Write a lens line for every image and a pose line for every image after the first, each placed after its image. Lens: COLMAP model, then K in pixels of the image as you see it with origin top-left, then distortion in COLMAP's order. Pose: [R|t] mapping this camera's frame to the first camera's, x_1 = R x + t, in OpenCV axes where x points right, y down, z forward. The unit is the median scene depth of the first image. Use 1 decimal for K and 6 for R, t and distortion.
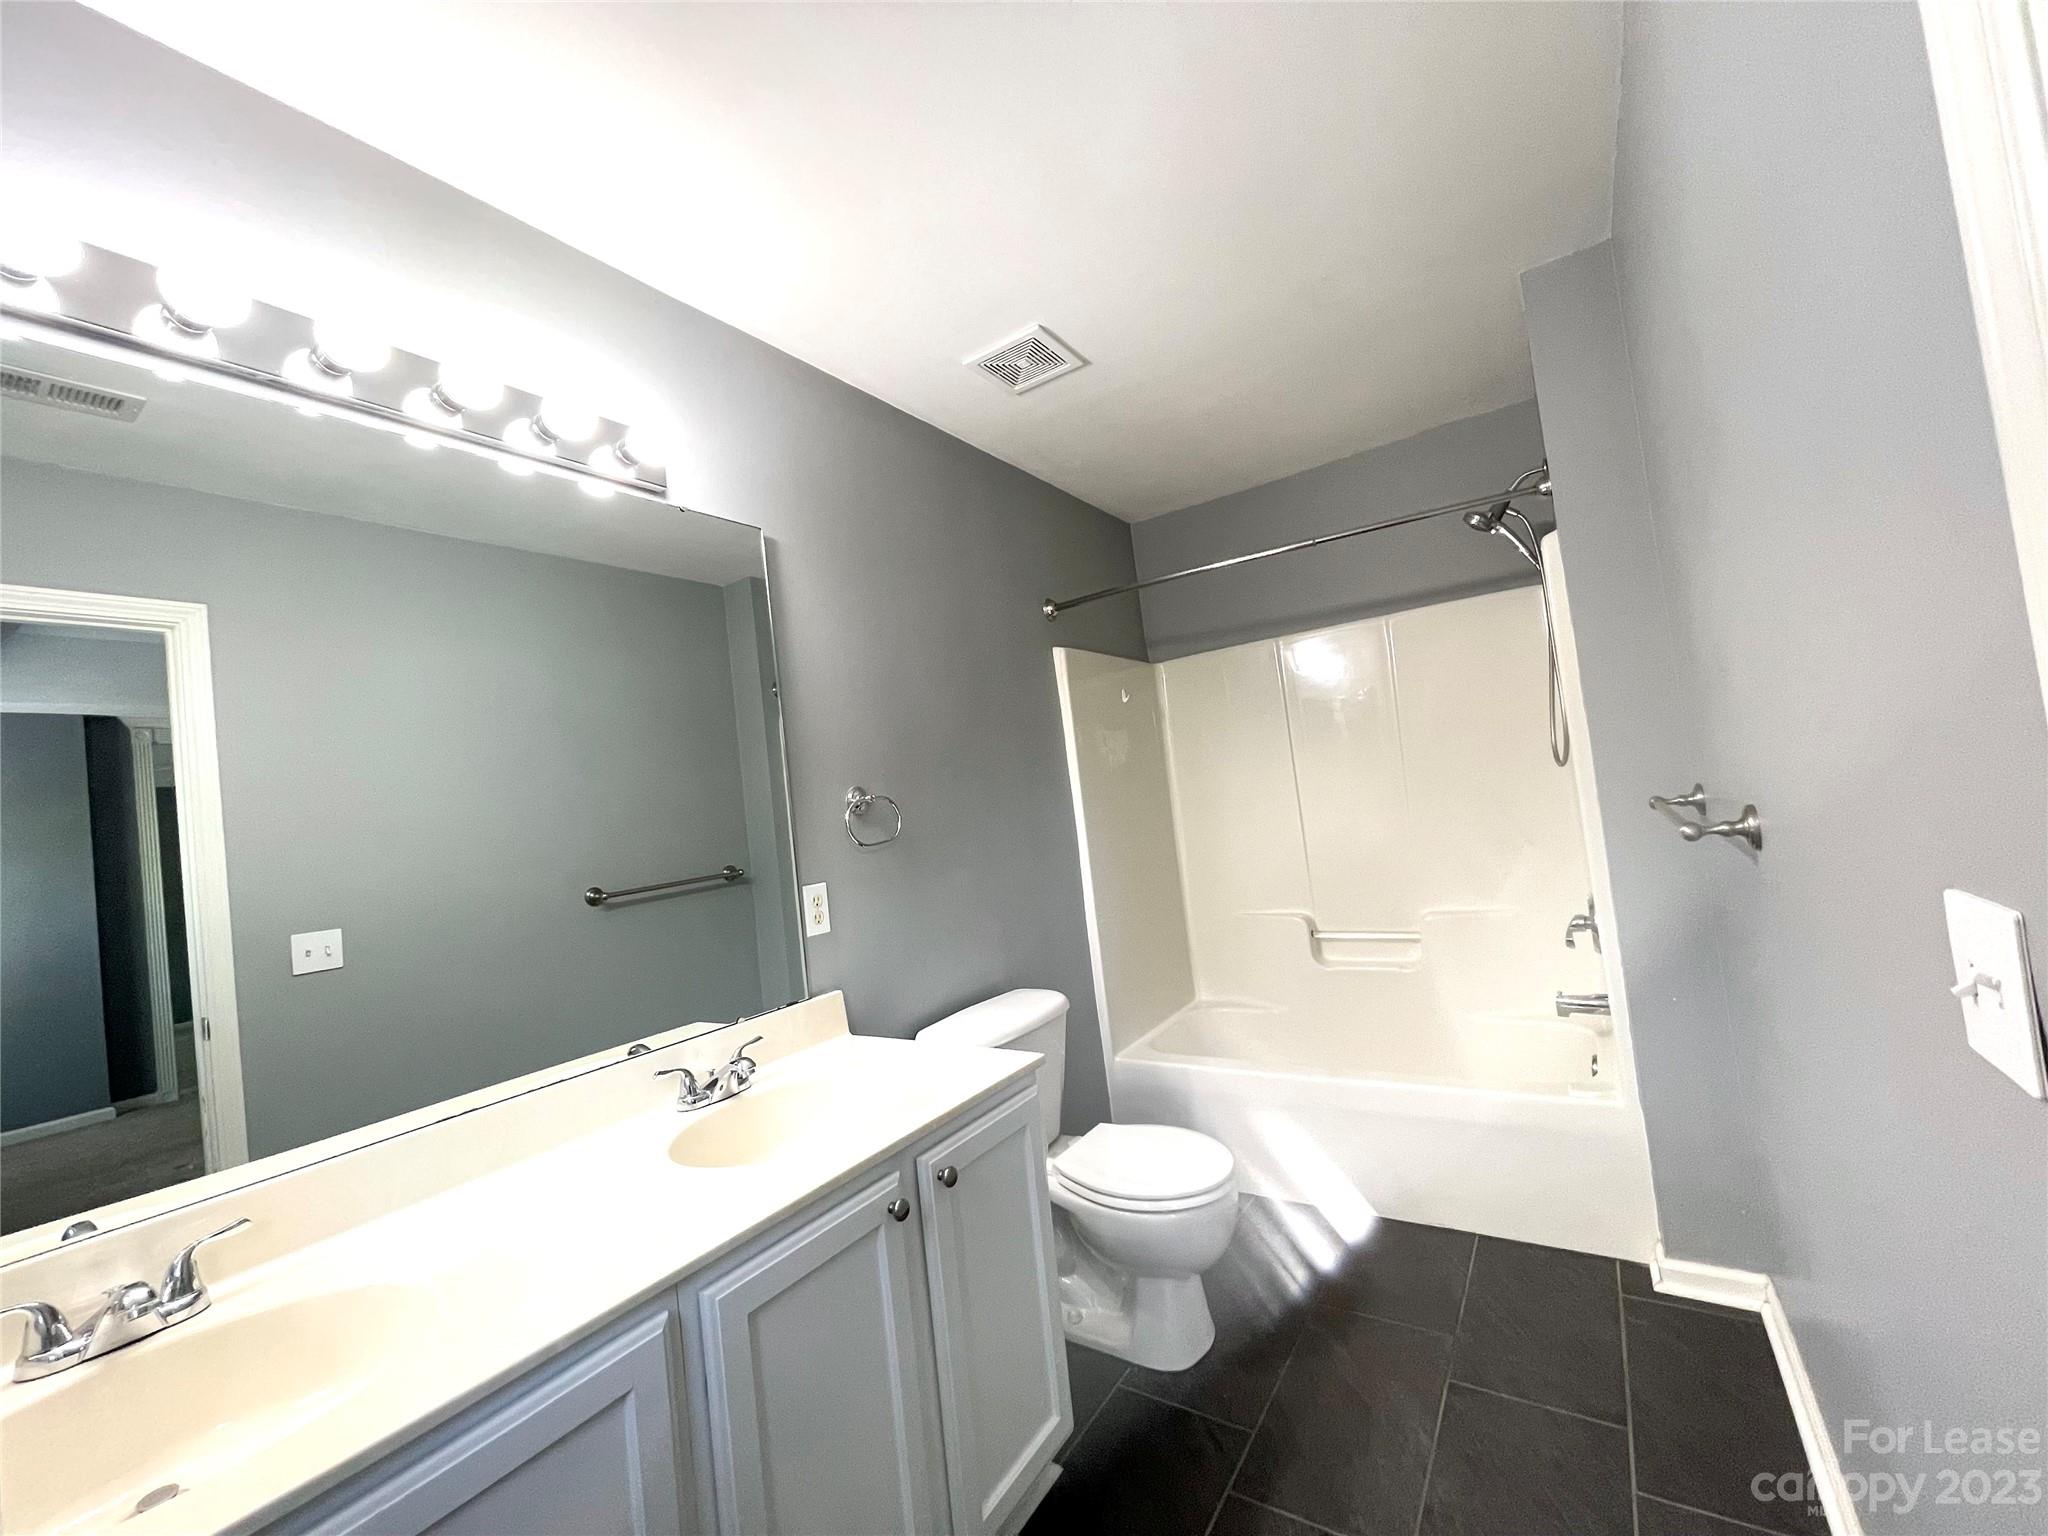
lens RADIAL K [[828.5, 0, 1028.0], [0, 828.5, 767.2], [0, 0, 1]] dist [0.002480, -0.000560]
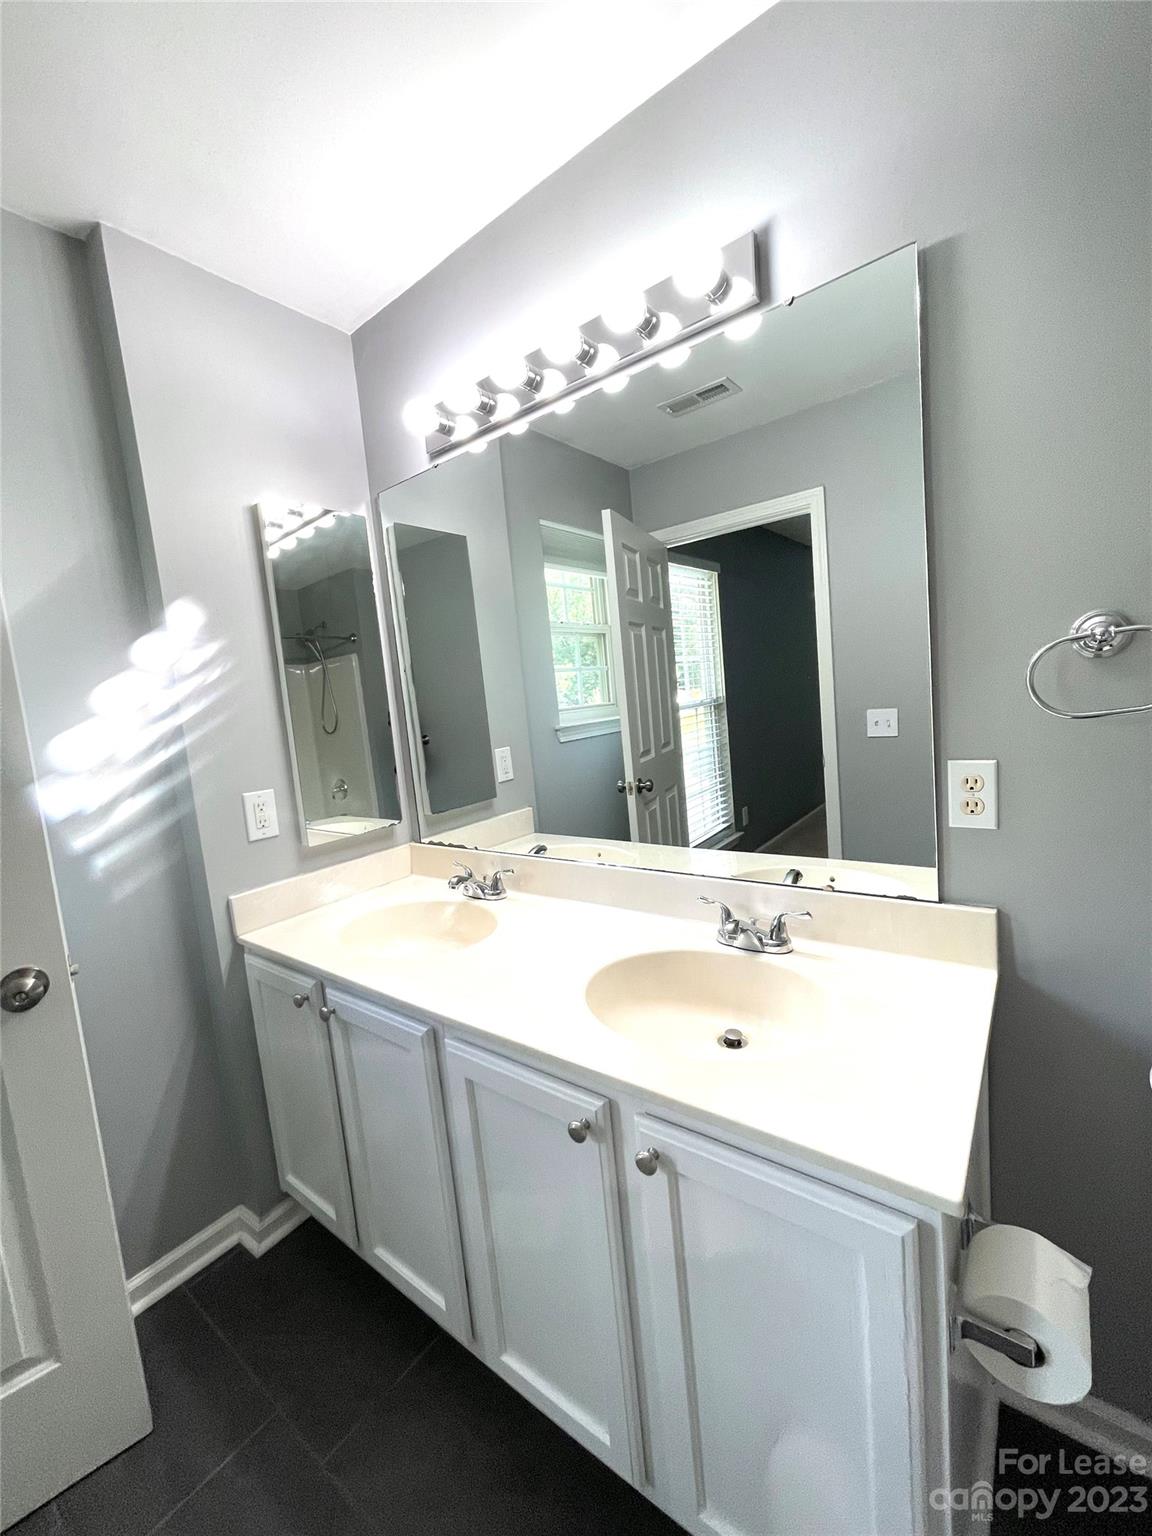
lens RADIAL K [[621.4, 0, 579.1], [0, 621.4, 763.4], [0, 0, 1]] dist [0.002480, -0.000560]
pose [[-0.067585, 0.225846, -0.971816, 0.284732], [0.148830, 0.965427, 0.214011, -0.019805], [0.986550, -0.130172, -0.098861, 0.721315]]
